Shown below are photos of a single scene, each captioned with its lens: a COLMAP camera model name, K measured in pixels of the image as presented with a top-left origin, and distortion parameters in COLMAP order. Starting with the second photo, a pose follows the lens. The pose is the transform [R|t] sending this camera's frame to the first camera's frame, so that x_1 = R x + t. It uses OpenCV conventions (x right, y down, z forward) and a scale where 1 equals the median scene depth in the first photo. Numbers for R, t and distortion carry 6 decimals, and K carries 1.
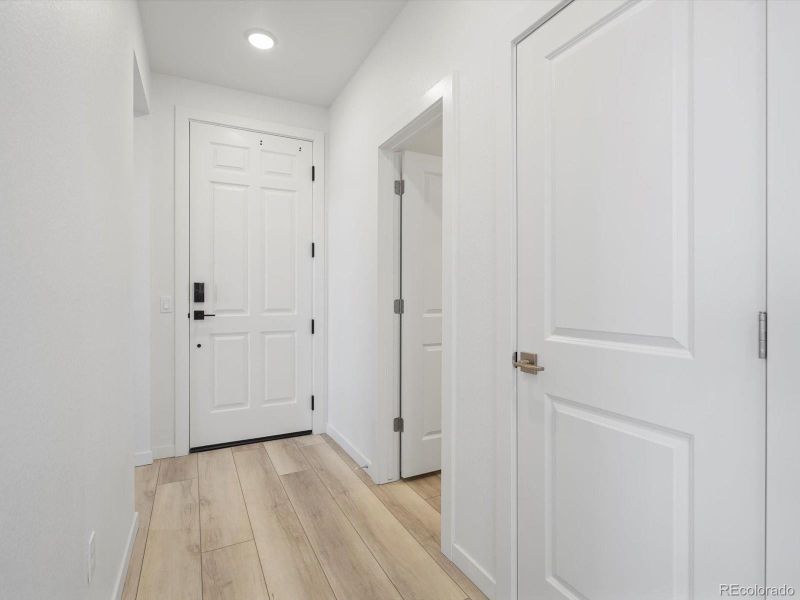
lens RADIAL K [[410.1, 0, 402.7], [0, 410.1, 289.8], [0, 0, 1]] dist [-0.003518, 0.000341]
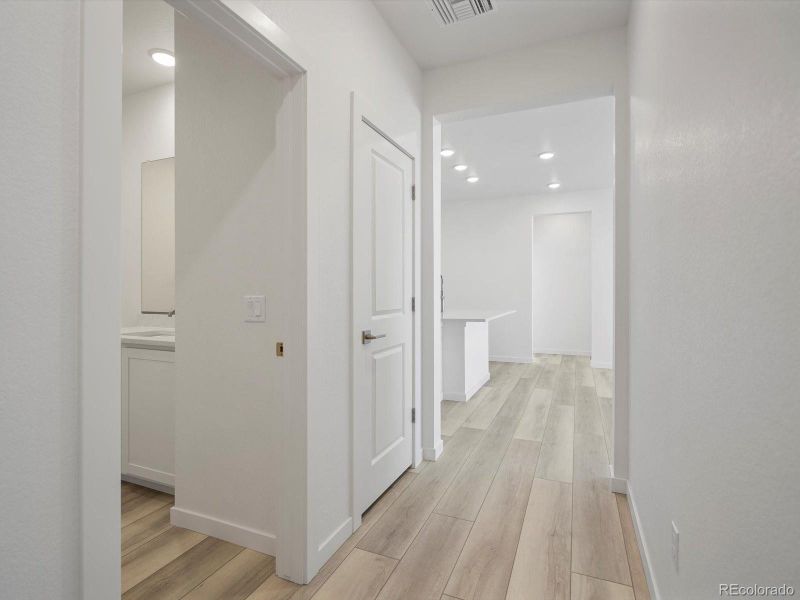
lens RADIAL K [[414.9, 0, 401.3], [0, 414.9, 295.4], [0, 0, 1]] dist [0.001749, 0.000267]
pose [[-0.639159, -0.006107, 0.769051, -0.975693], [-0.002237, 0.999979, 0.006082, 0.014259], [-0.769072, 0.002167, -0.639159, 1.918461]]
